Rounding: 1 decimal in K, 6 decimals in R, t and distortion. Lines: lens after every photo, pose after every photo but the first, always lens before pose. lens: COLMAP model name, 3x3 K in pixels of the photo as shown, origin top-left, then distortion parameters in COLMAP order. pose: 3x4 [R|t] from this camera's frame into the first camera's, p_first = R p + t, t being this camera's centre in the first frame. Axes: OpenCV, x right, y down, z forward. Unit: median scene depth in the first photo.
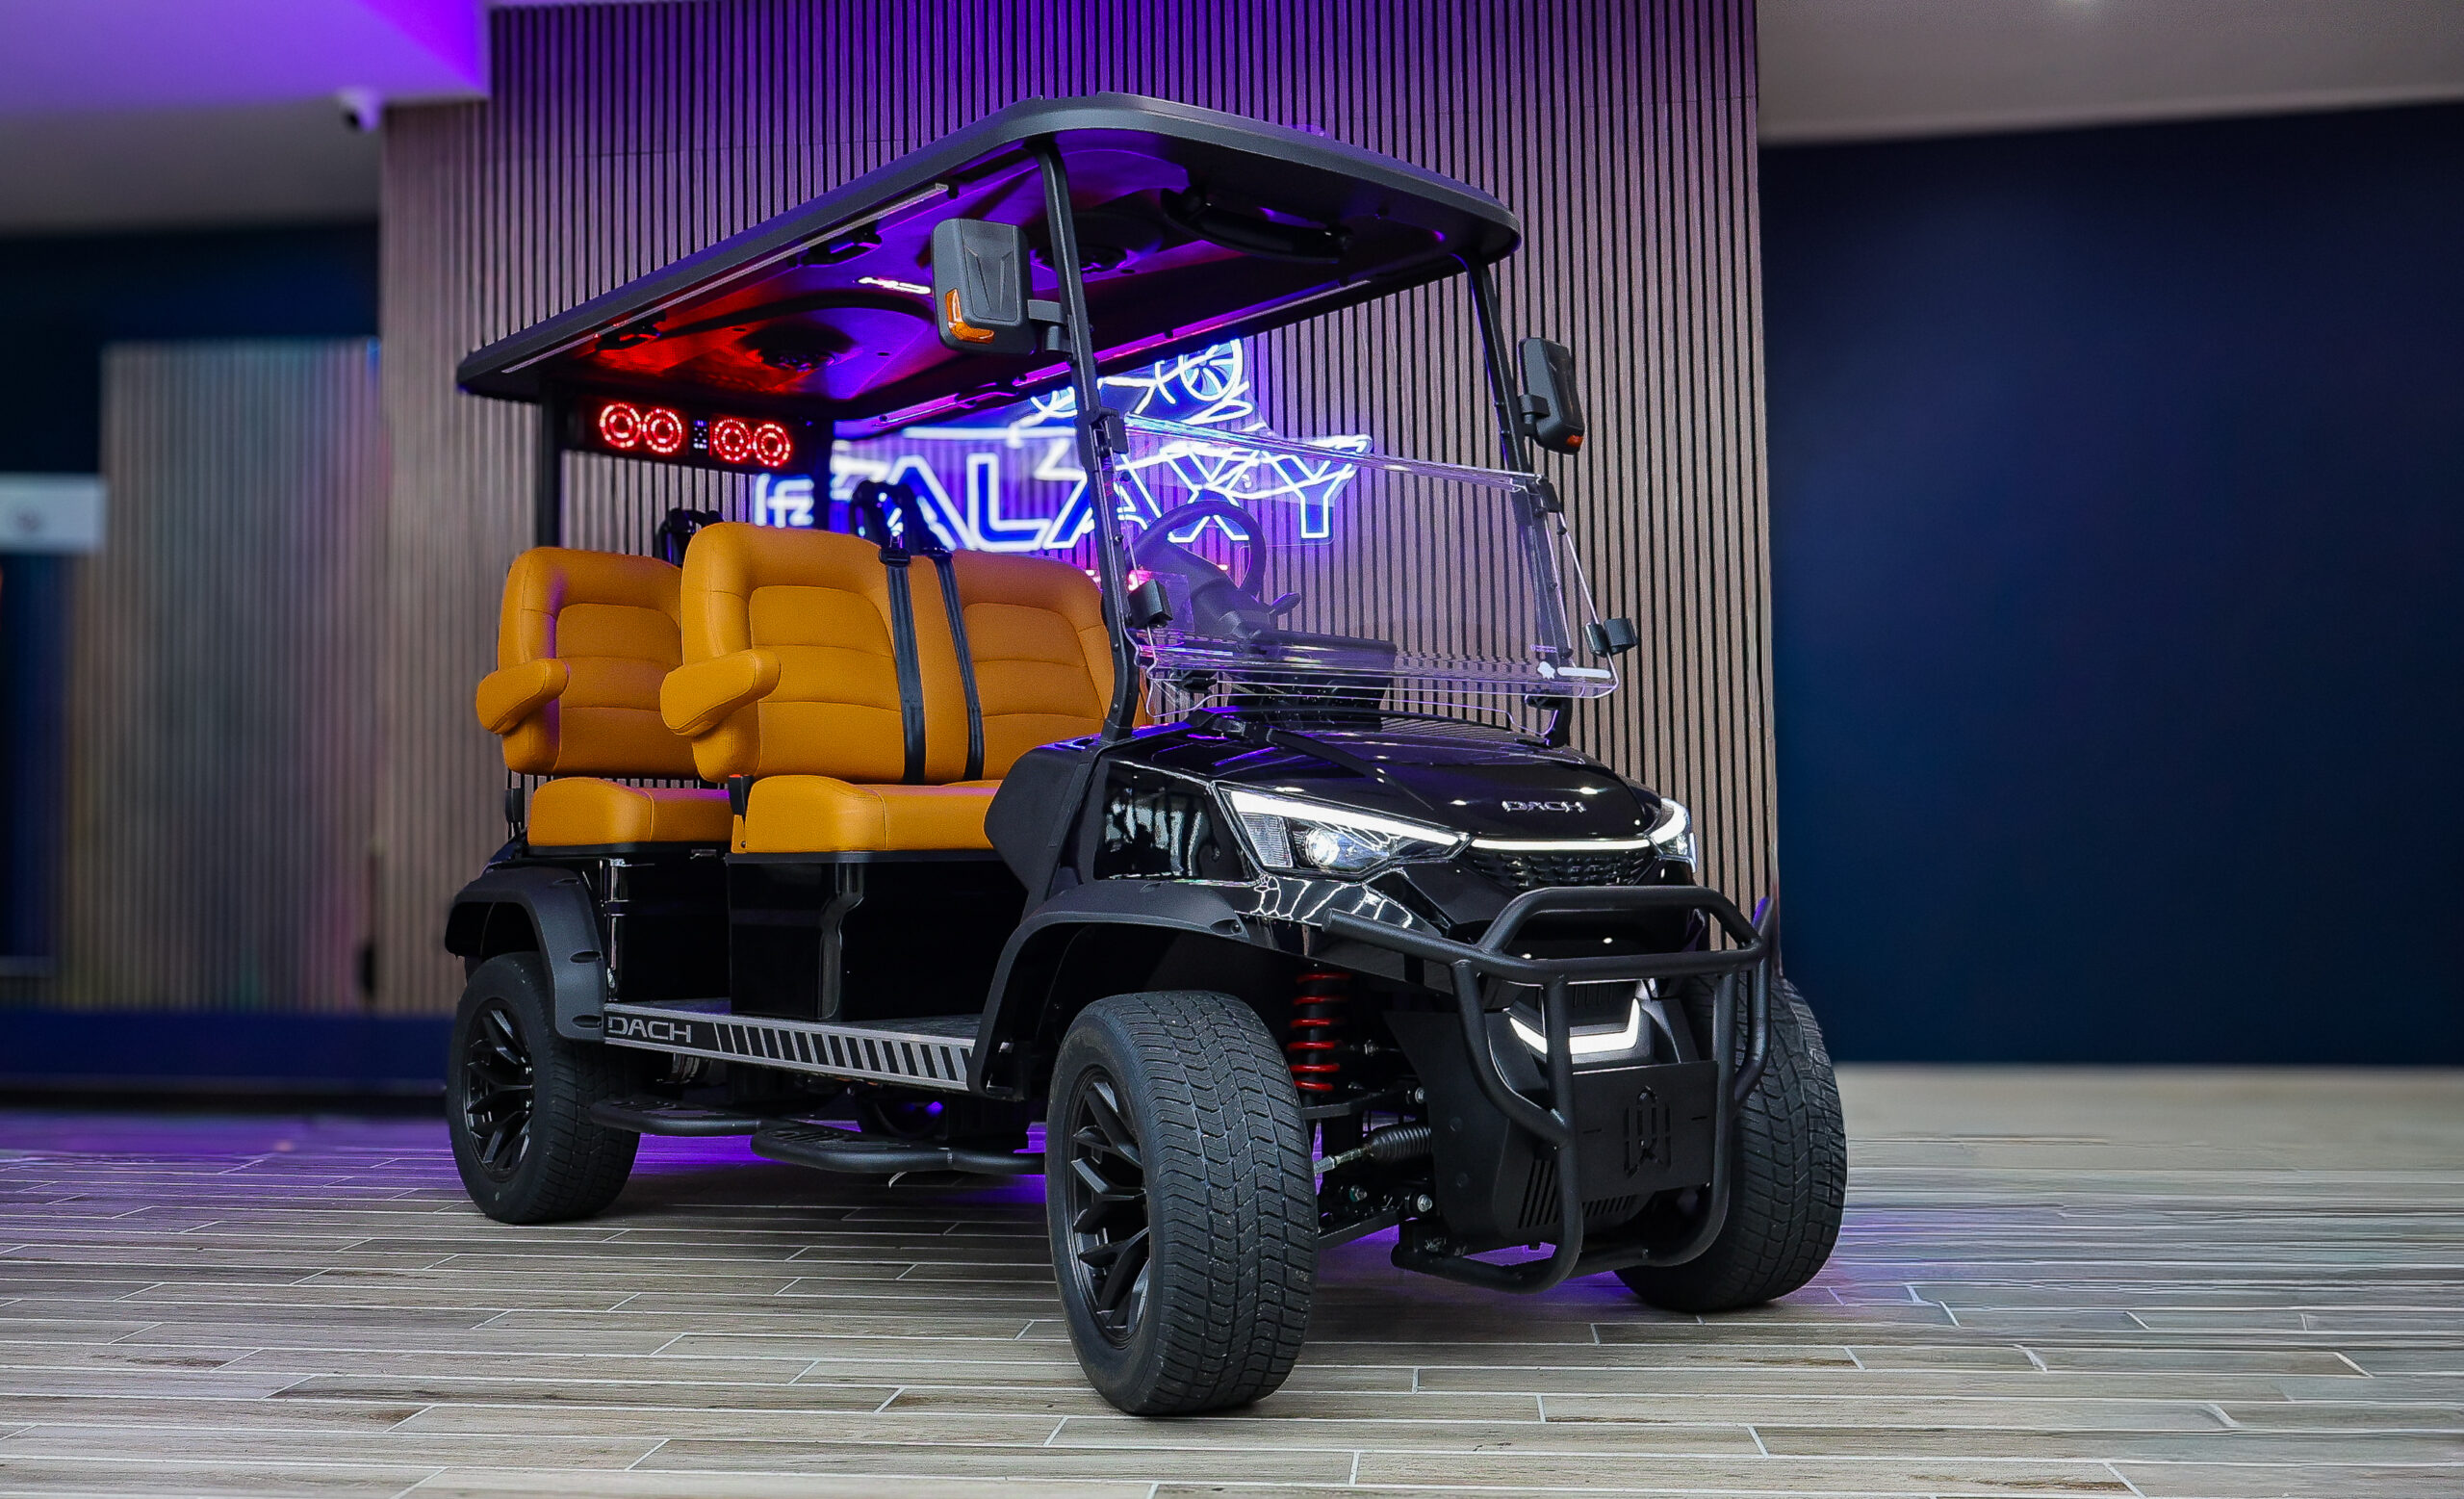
lens RADIAL K [[2250.9, 0, 1228.5], [0, 2250.9, 751.3], [0, 0, 1]] dist [-0.007277, 0.000000]
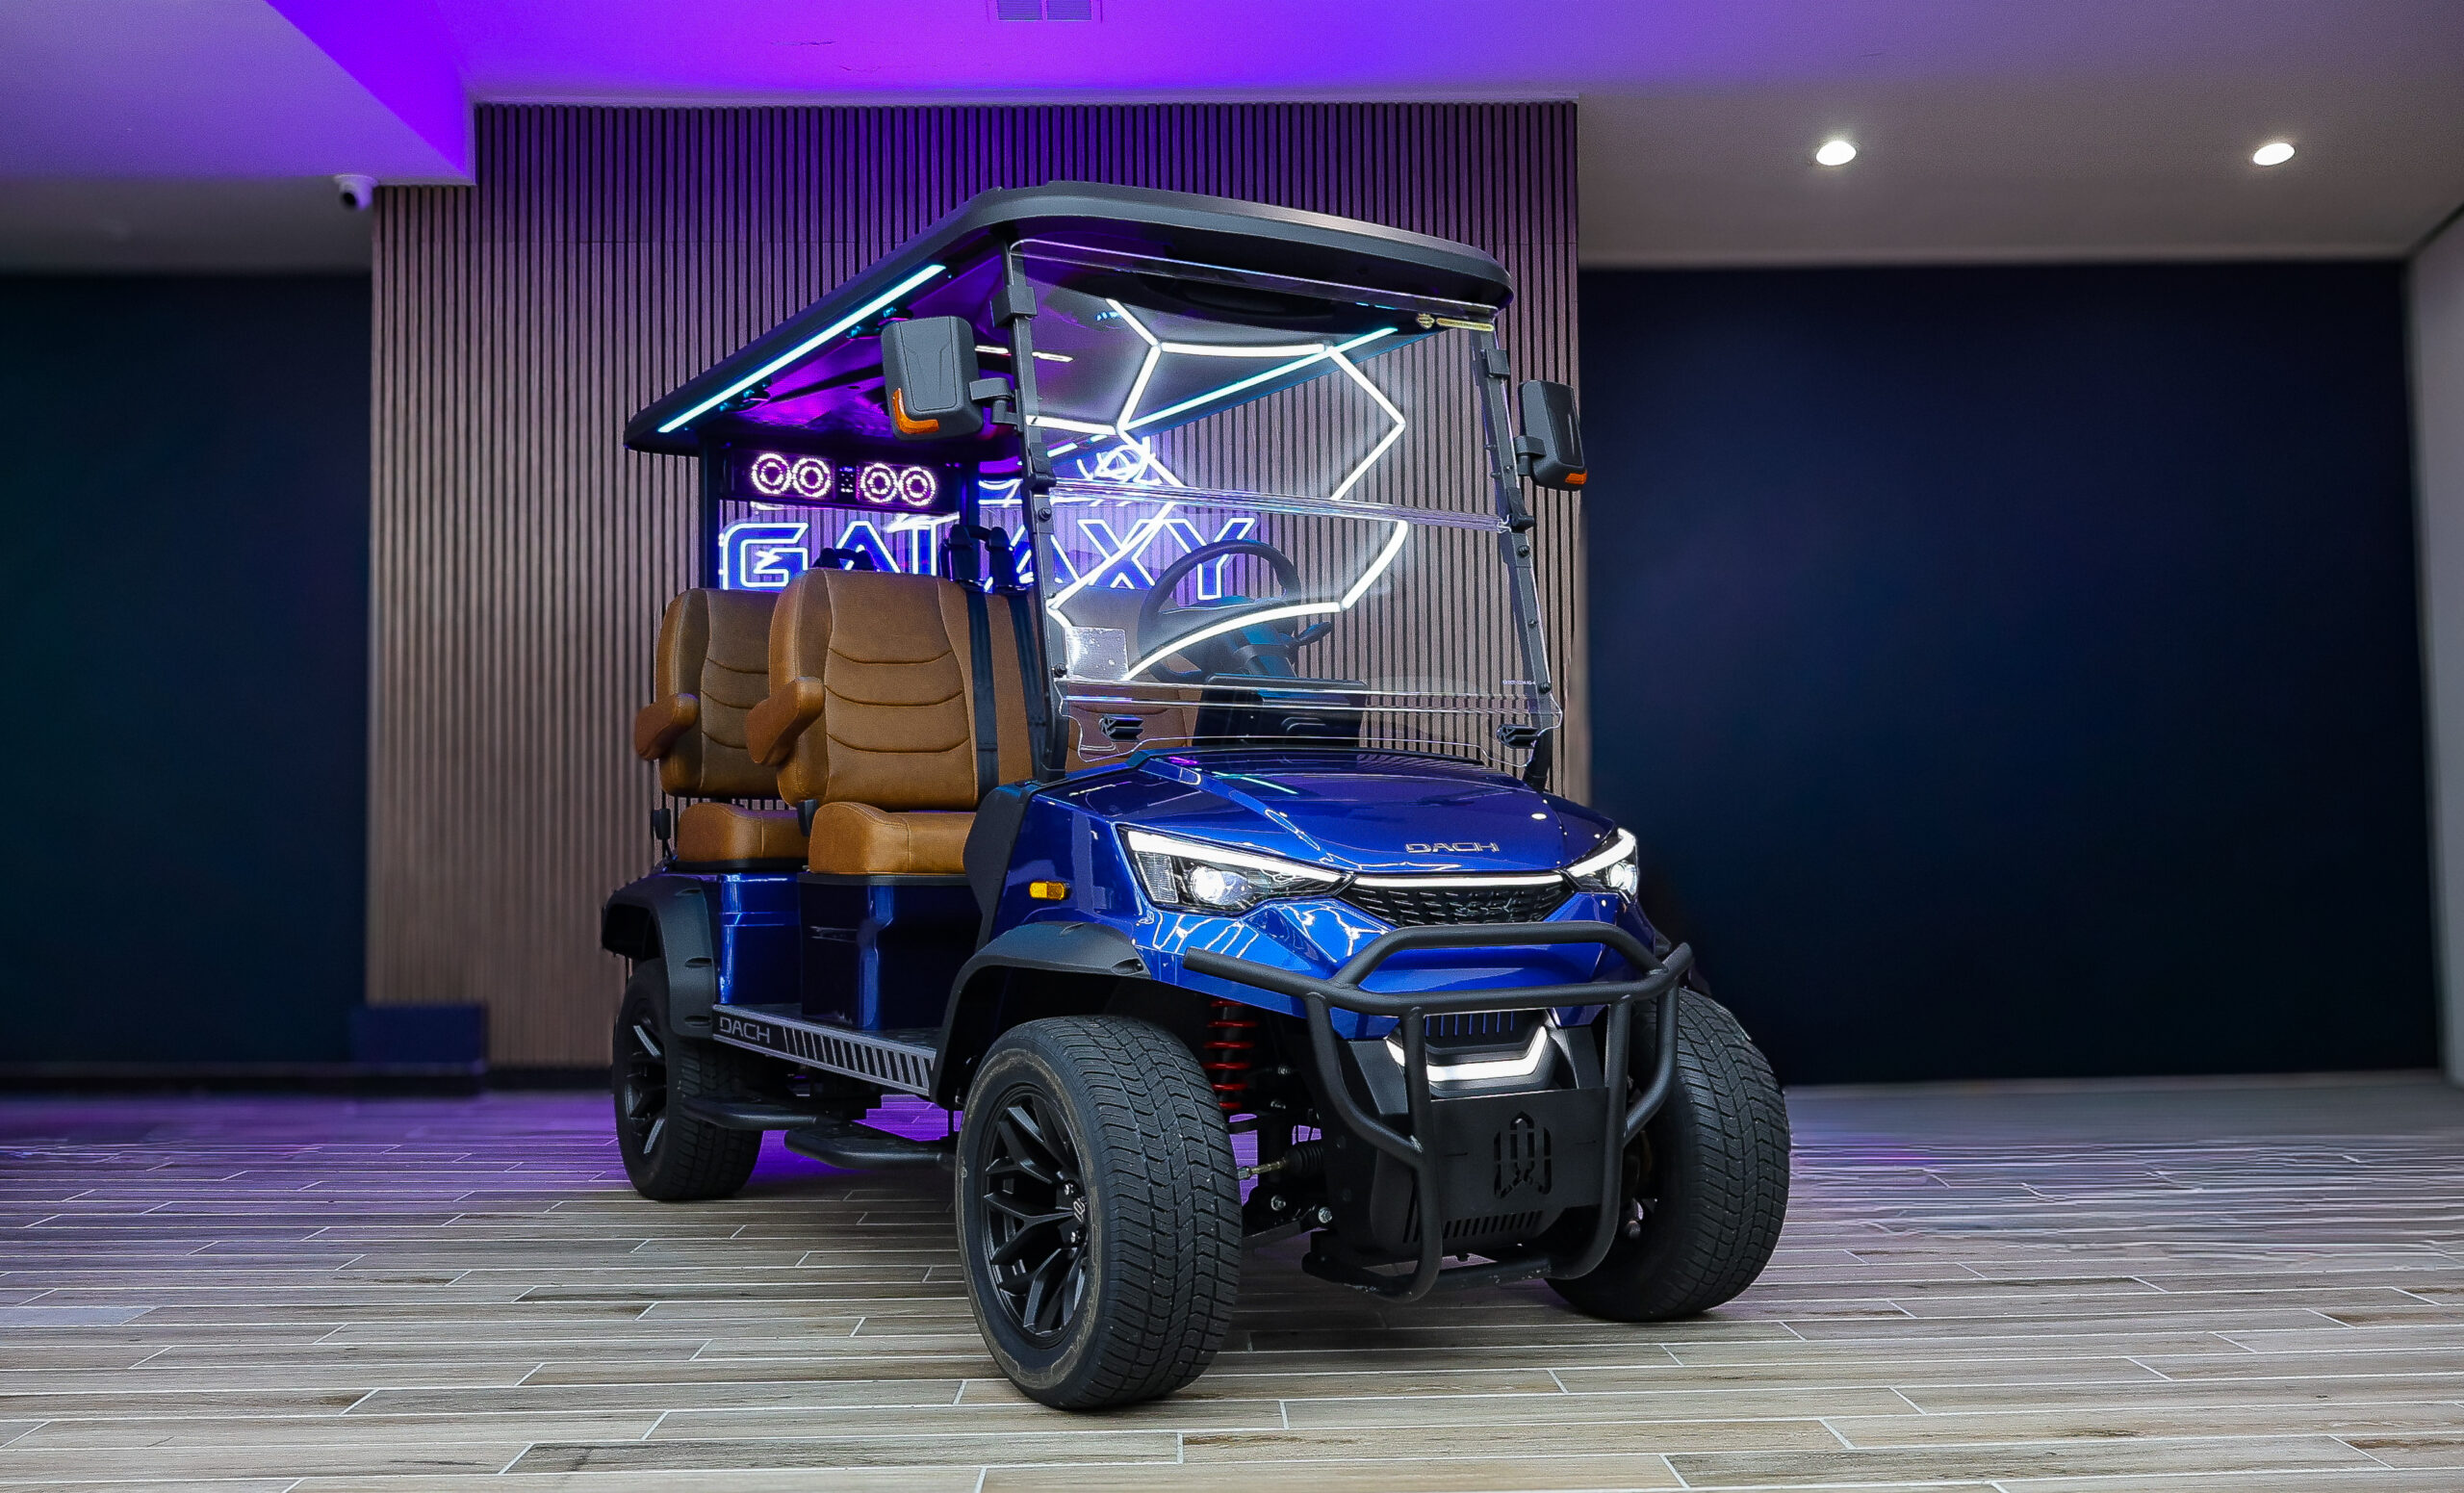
lens RADIAL K [[2243.9, 0, 1234.3], [0, 2243.9, 749.3], [0, 0, 1]] dist [0.004509, 0.000000]
pose [[0.982771, -0.003768, -0.184789, 0.196632], [0.005312, 0.999955, 0.007862, -0.023692], [0.184751, -0.008709, 0.982747, -0.043303]]
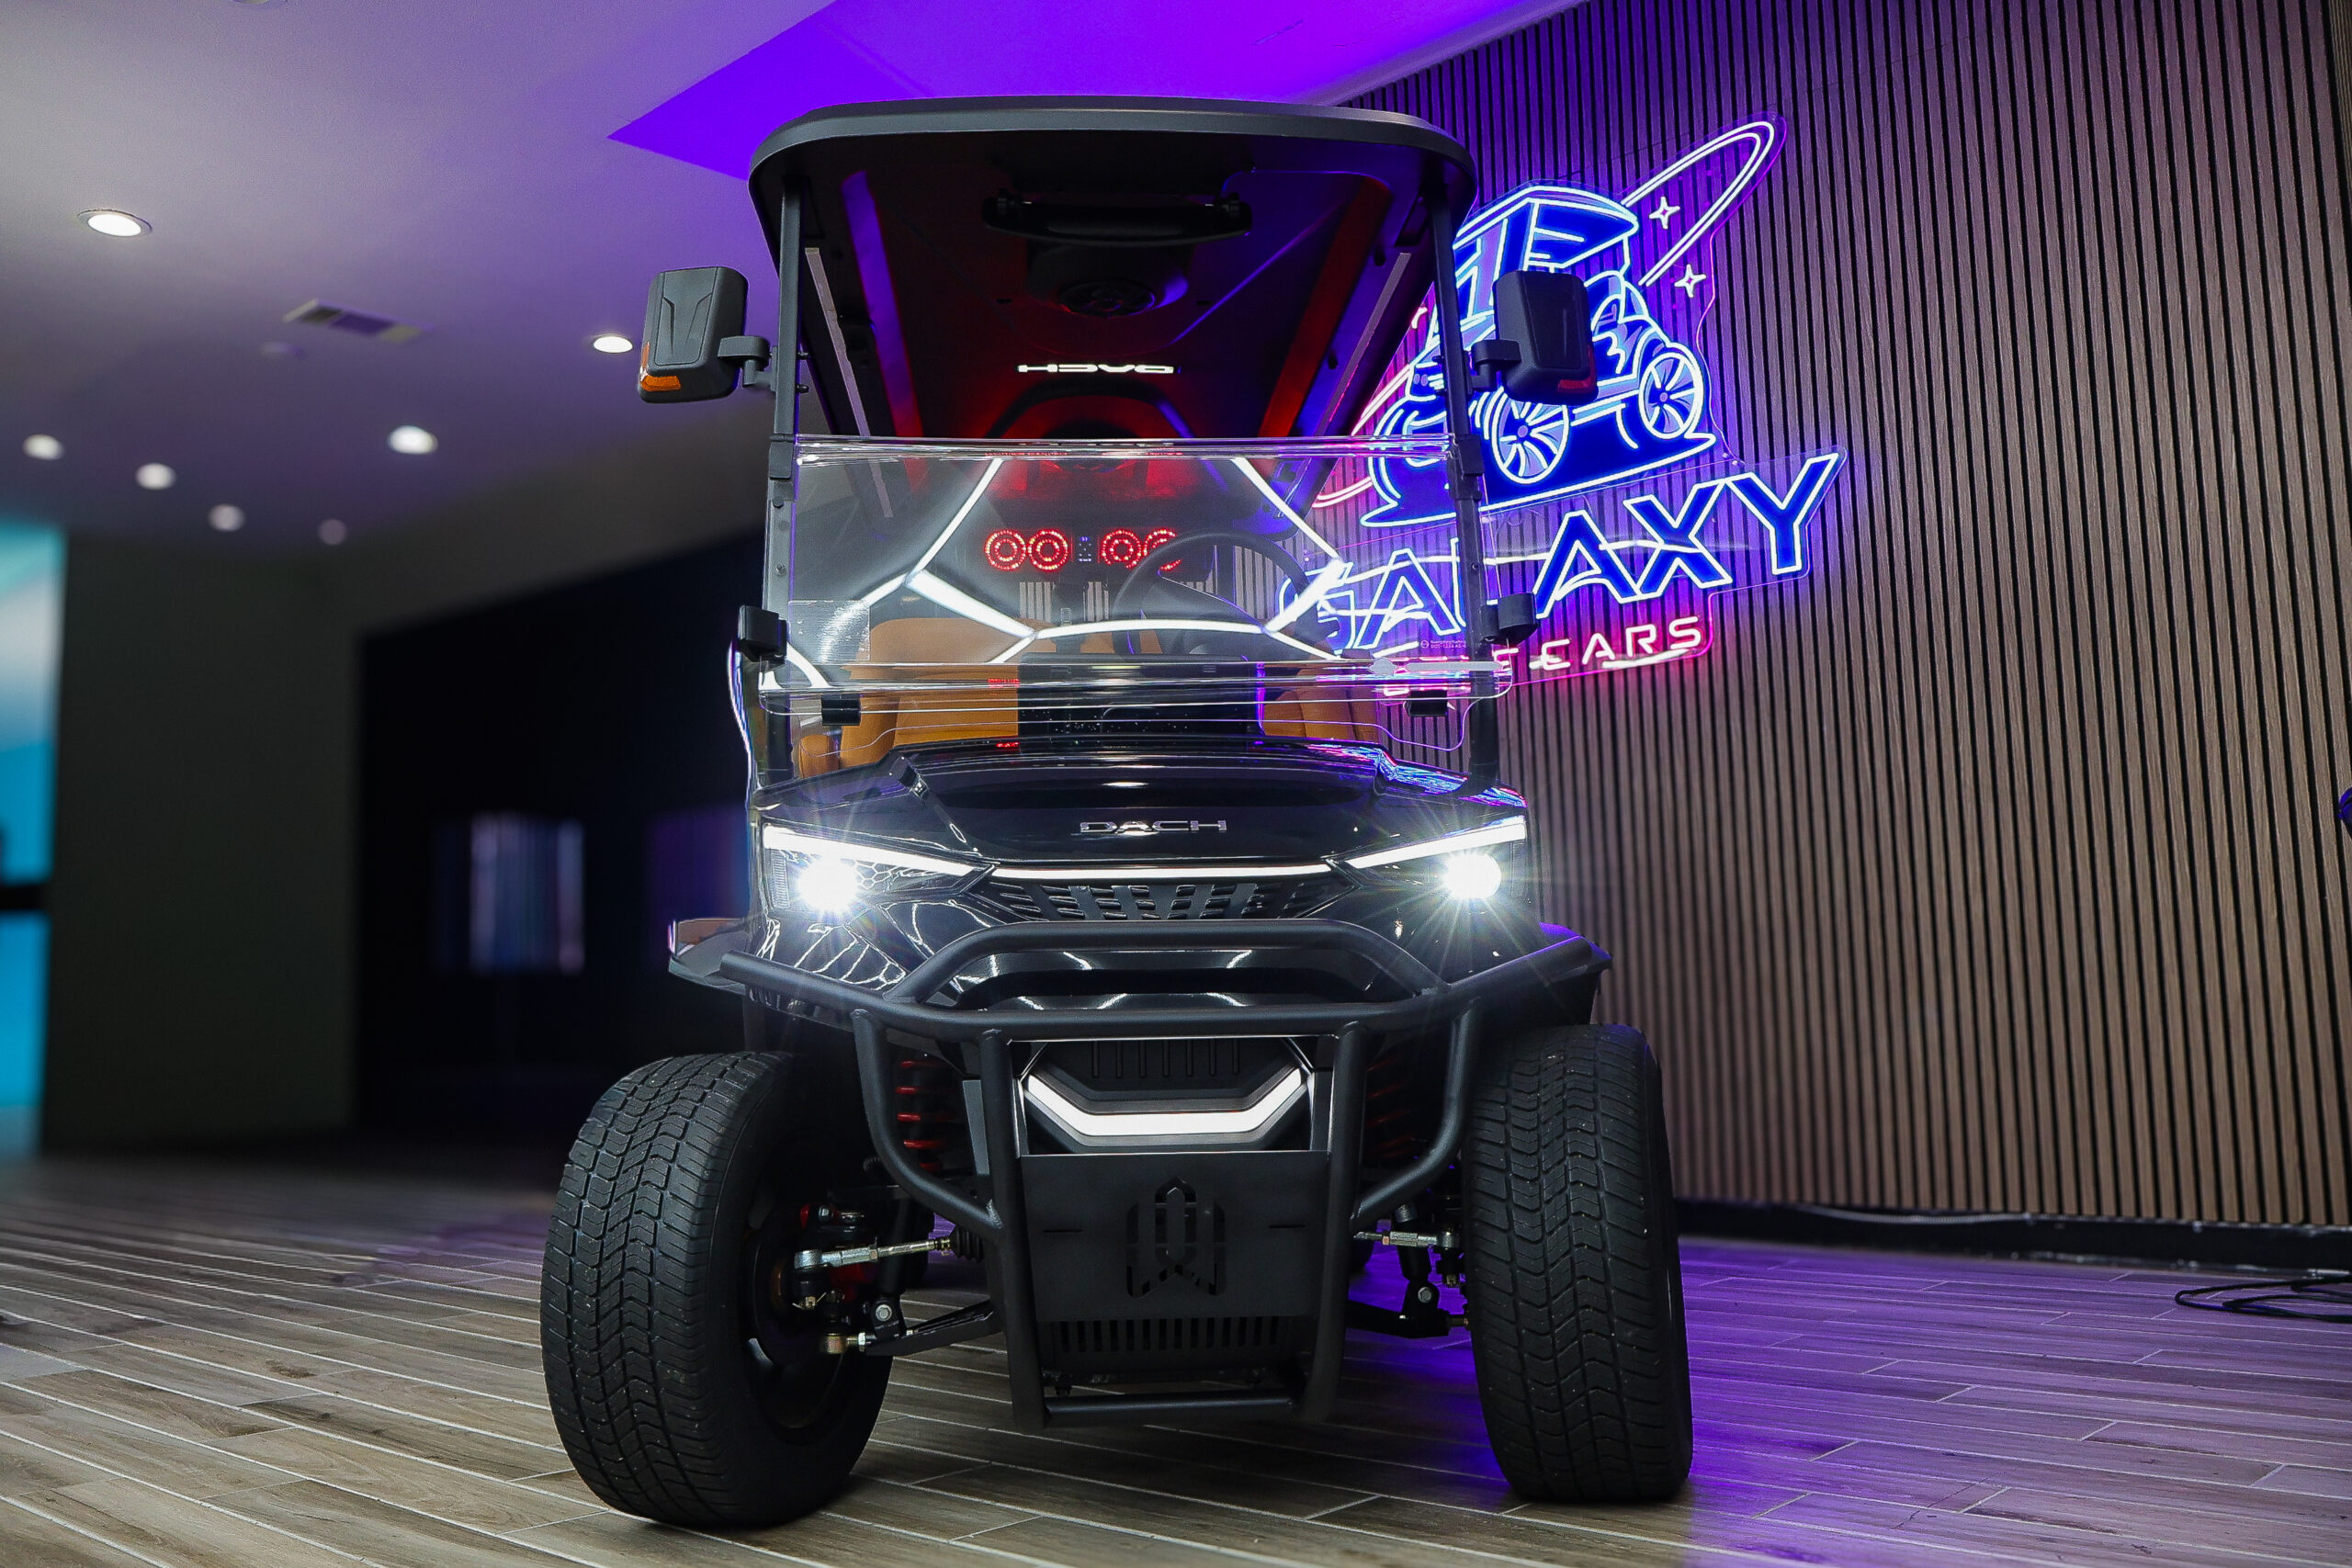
lens RADIAL K [[2069.7, 0, 1178.6], [0, 2069.7, 779.4], [0, 0, 1]] dist [-0.015870, 0.027697]
pose [[0.795322, -0.074972, -0.601533, 0.491003], [0.038021, 0.996538, -0.073933, 0.051755], [0.604994, 0.035930, 0.795419, 0.346527]]
